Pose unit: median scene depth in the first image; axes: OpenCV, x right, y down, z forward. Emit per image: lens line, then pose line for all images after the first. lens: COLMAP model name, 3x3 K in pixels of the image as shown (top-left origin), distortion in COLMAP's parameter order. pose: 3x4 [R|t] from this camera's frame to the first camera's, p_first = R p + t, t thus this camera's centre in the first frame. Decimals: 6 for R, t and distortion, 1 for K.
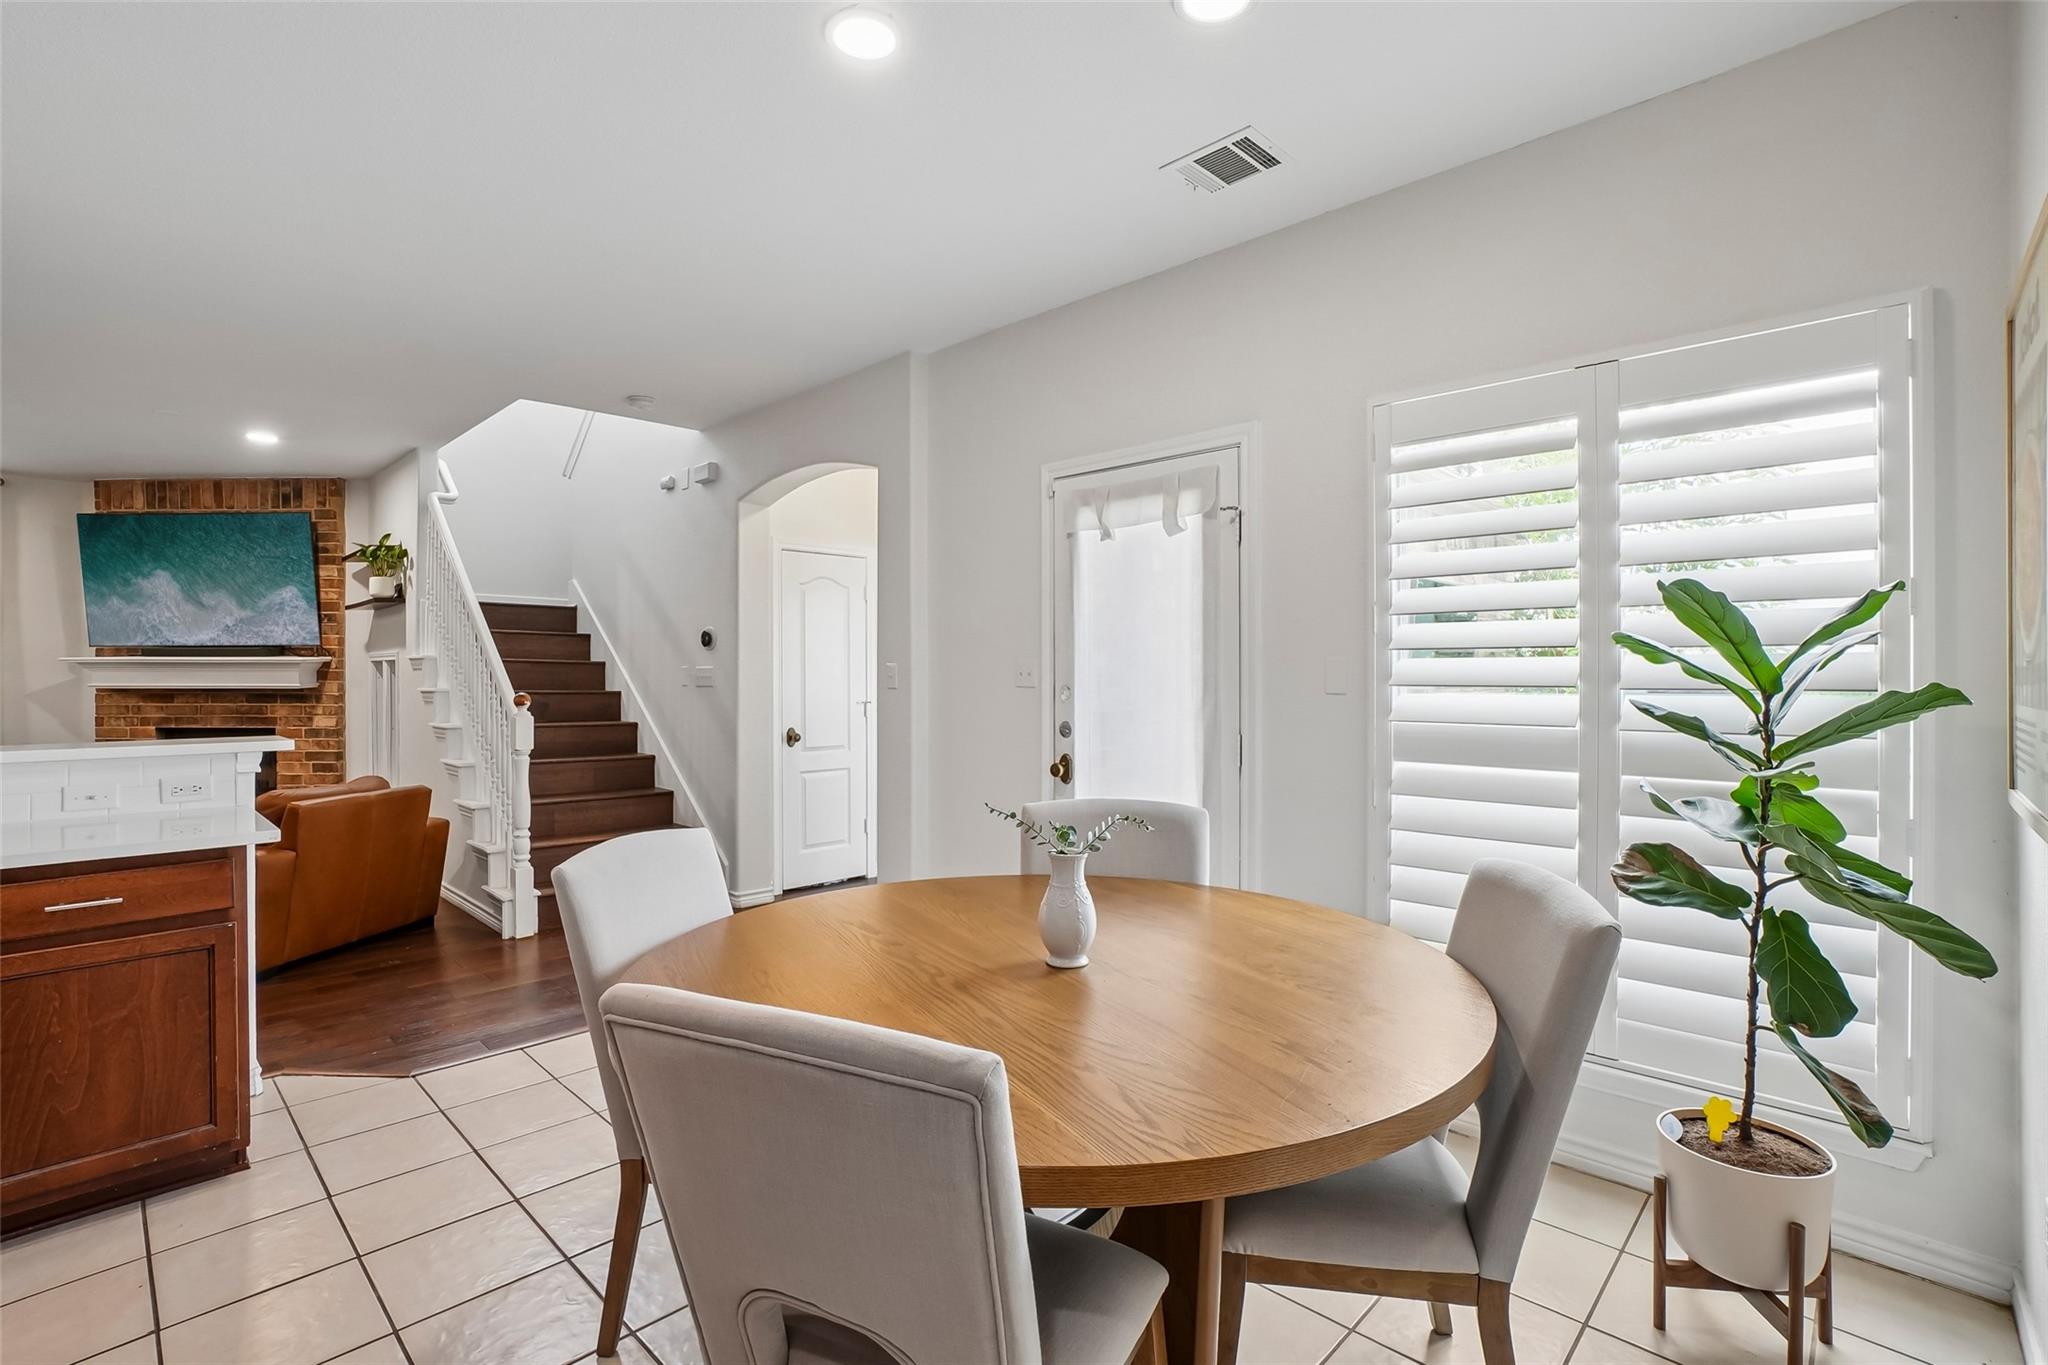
lens RADIAL K [[936.0, 0, 1002.8], [0, 936.0, 674.0], [0, 0, 1]] dist [-0.058920, 0.021196]
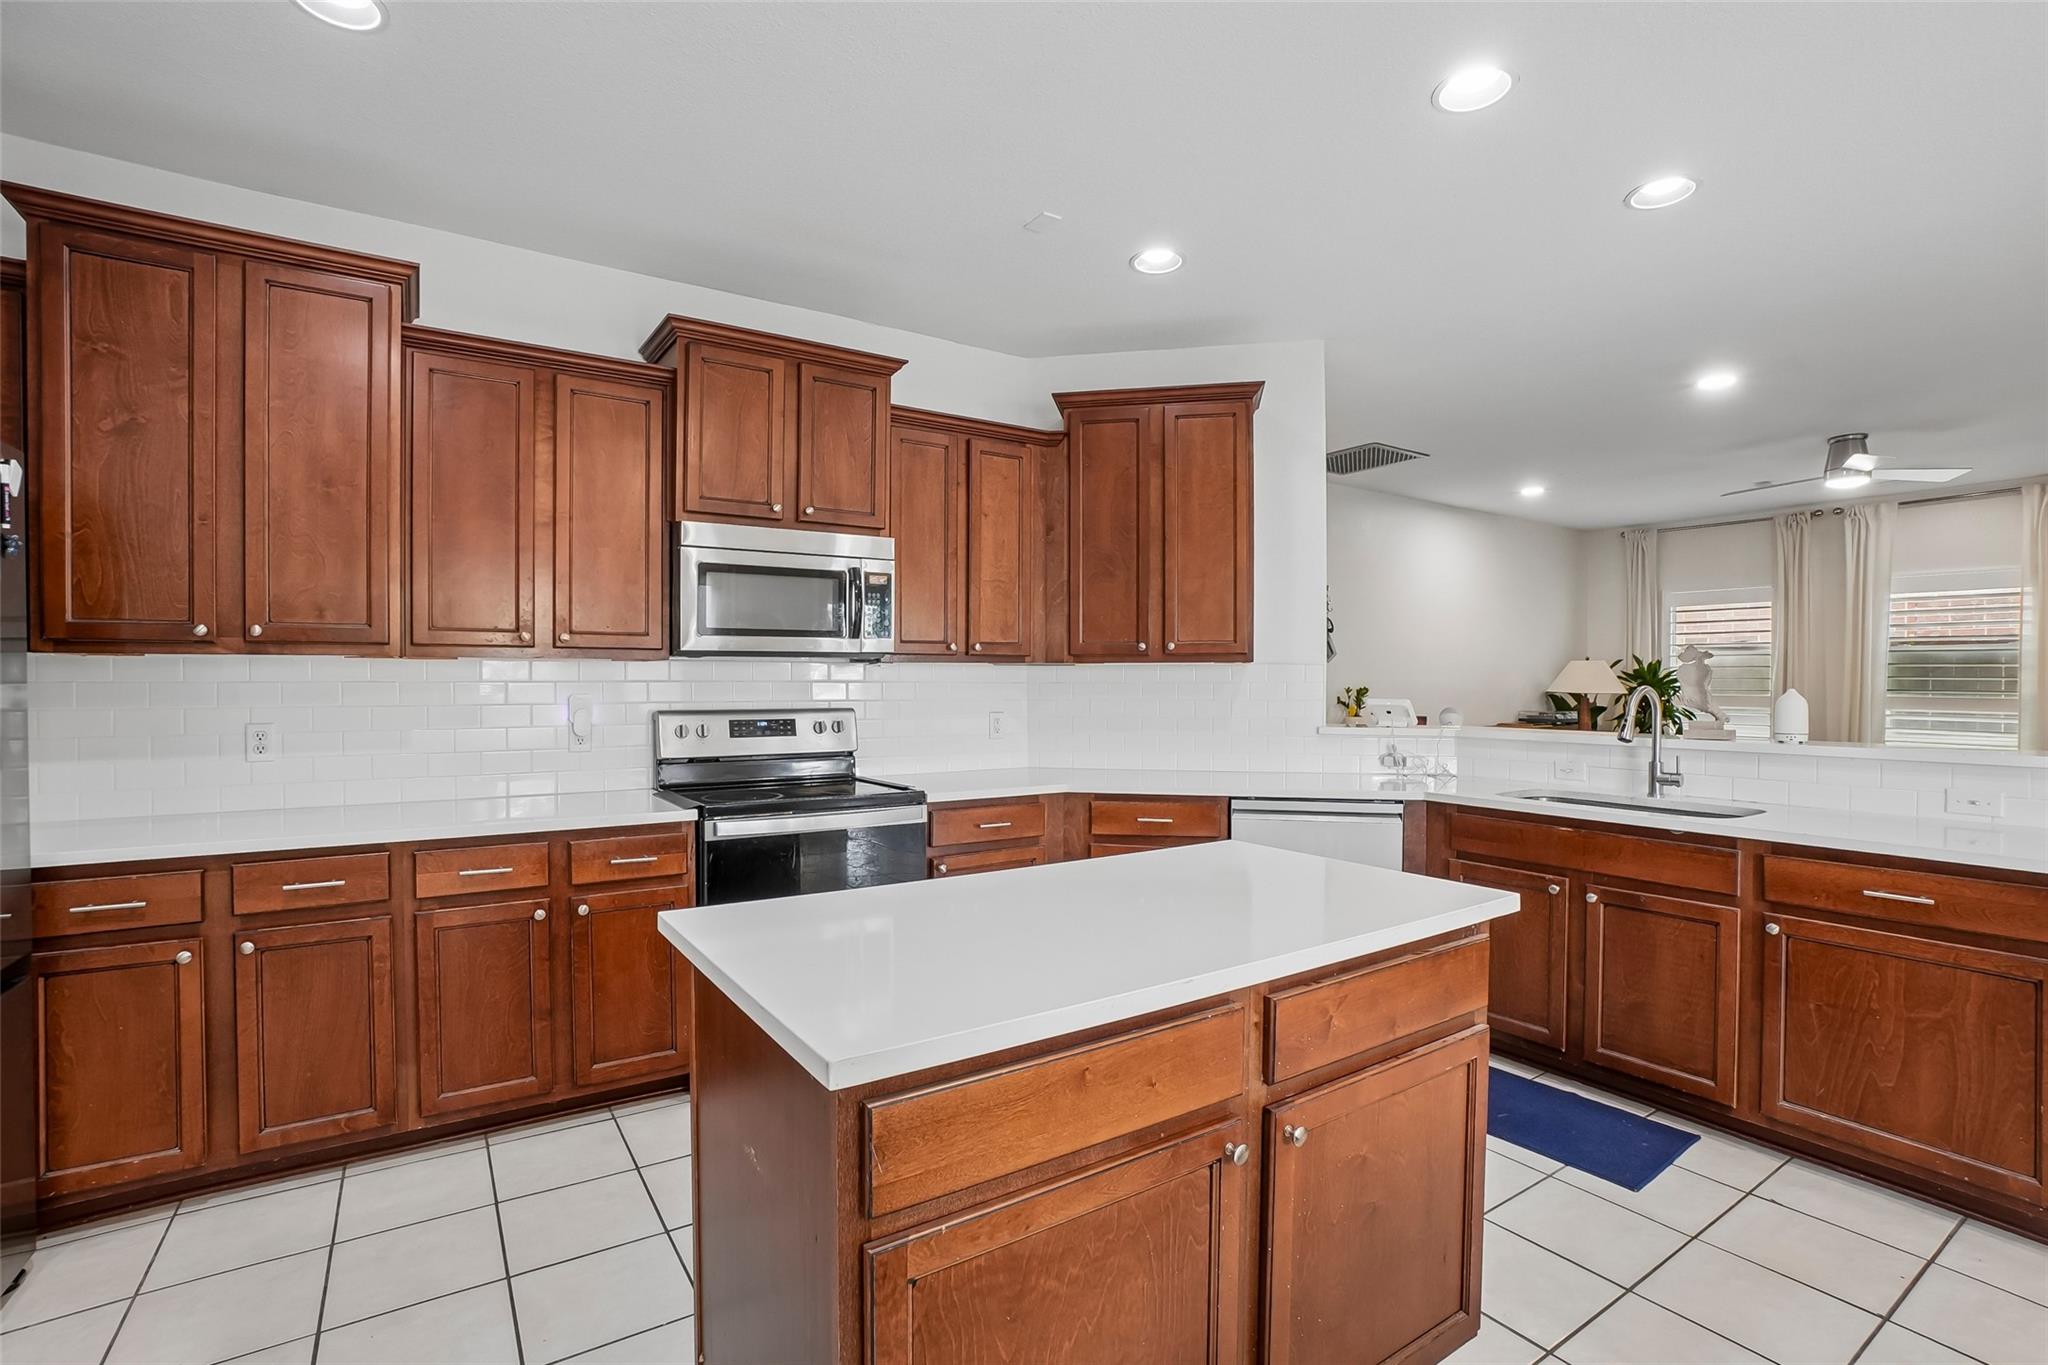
lens RADIAL K [[938.9, 0, 1020.4], [0, 938.9, 690.1], [0, 0, 1]] dist [-0.058585, 0.024447]
pose [[-0.207996, 0.009694, -0.978082, 0.135507], [0.001905, 0.999953, 0.009506, 0.000395], [0.978128, 0.000114, -0.208005, 0.123463]]
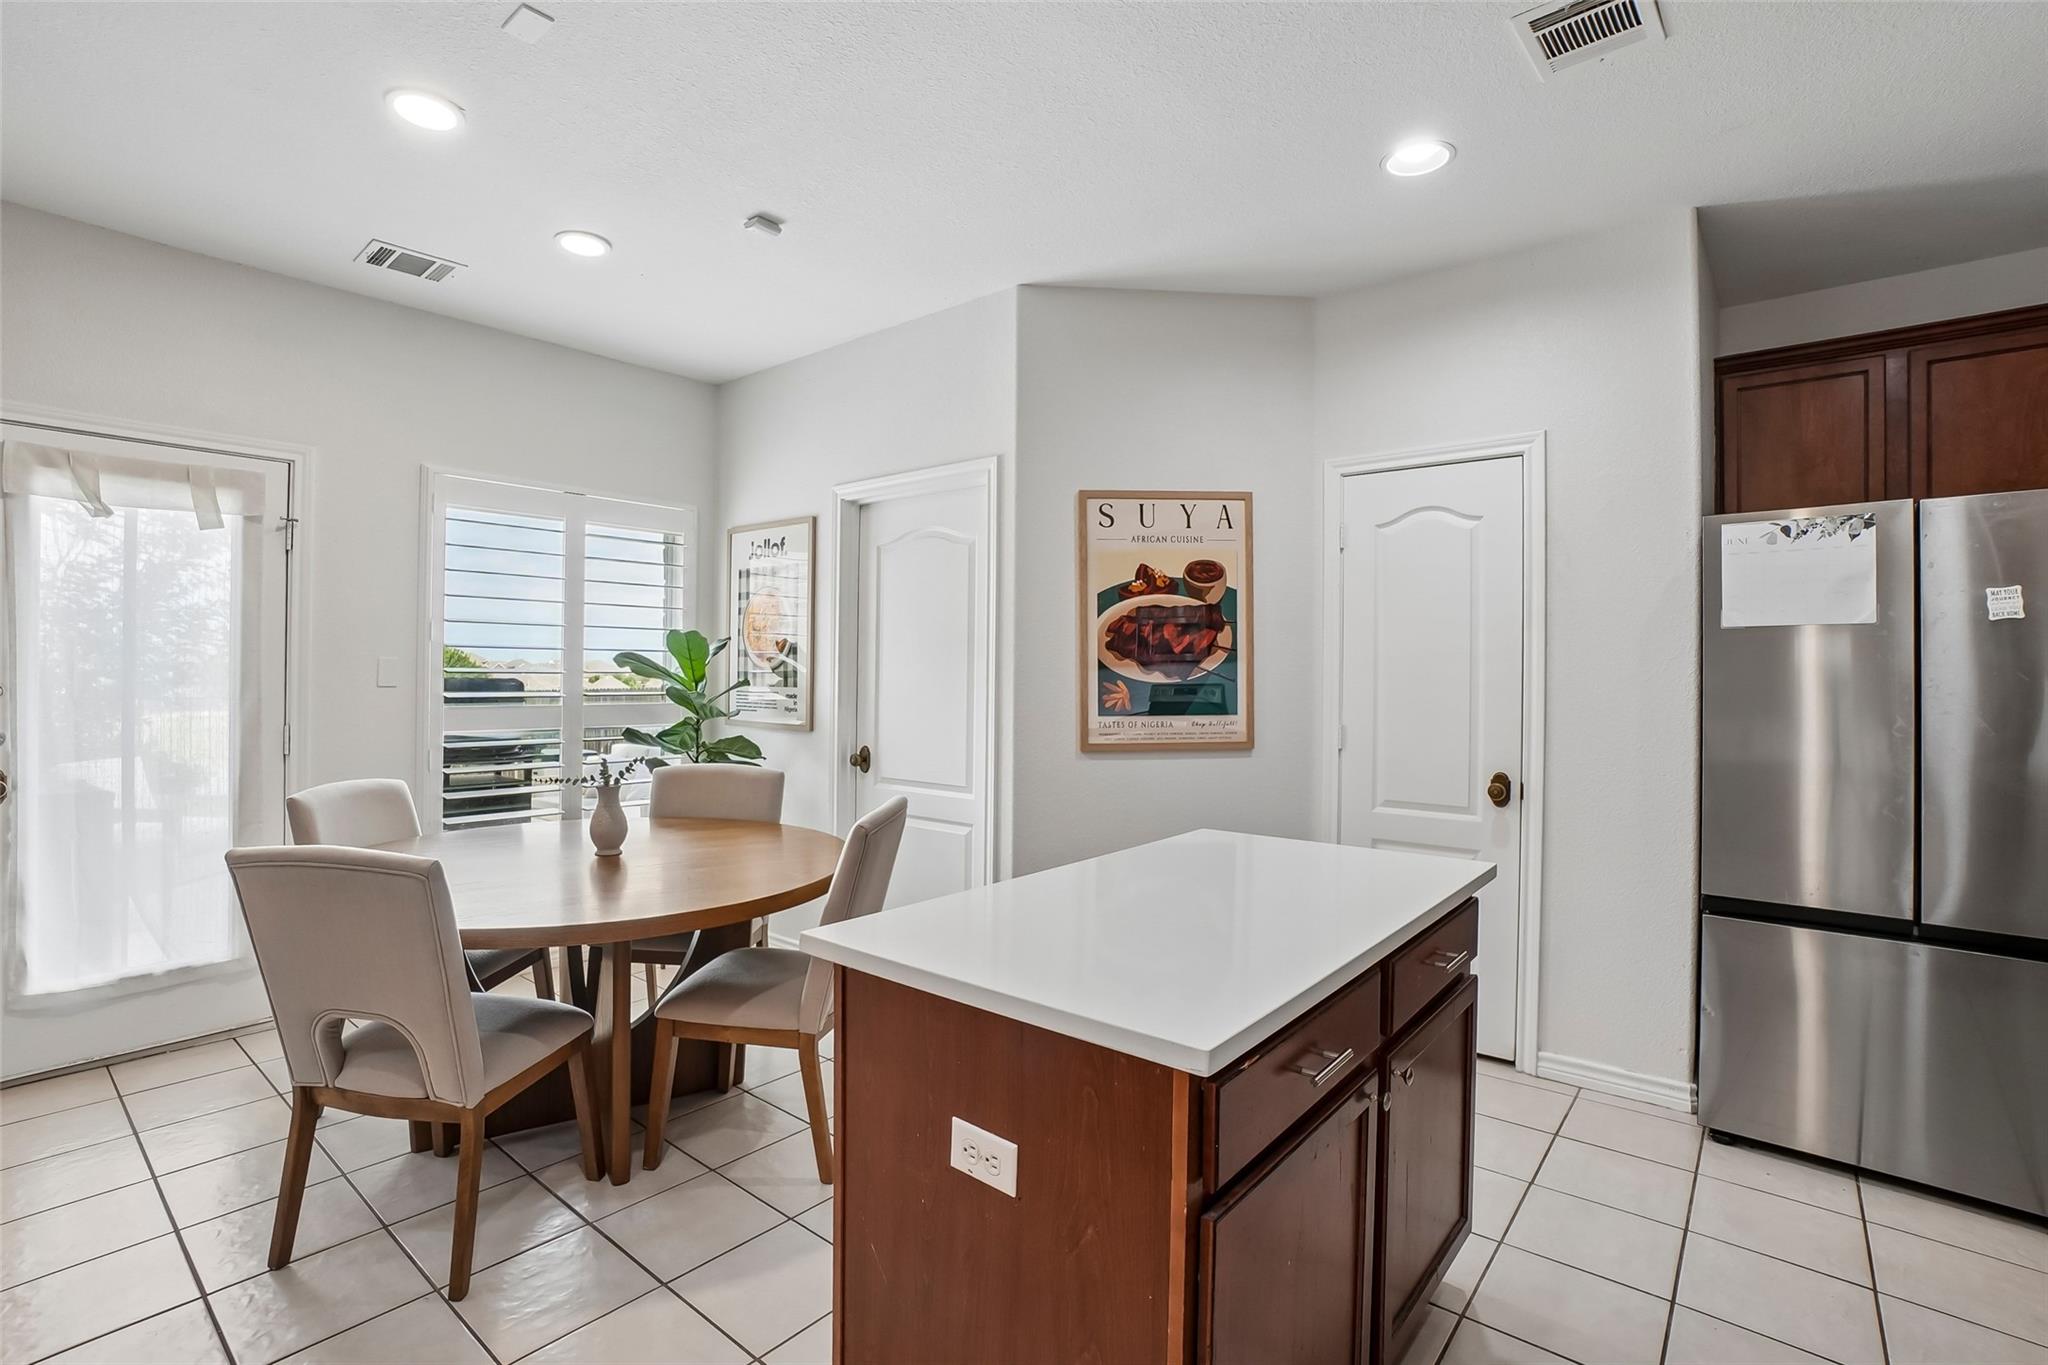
lens RADIAL K [[908.6, 0, 1021.6], [0, 908.6, 657.8], [0, 0, 1]] dist [-0.057082, 0.020953]
pose [[-0.074204, 0.009146, 0.997201, -0.732767], [-0.011245, 0.999887, -0.010007, -0.012373], [-0.997180, -0.011956, -0.074093, 0.187959]]
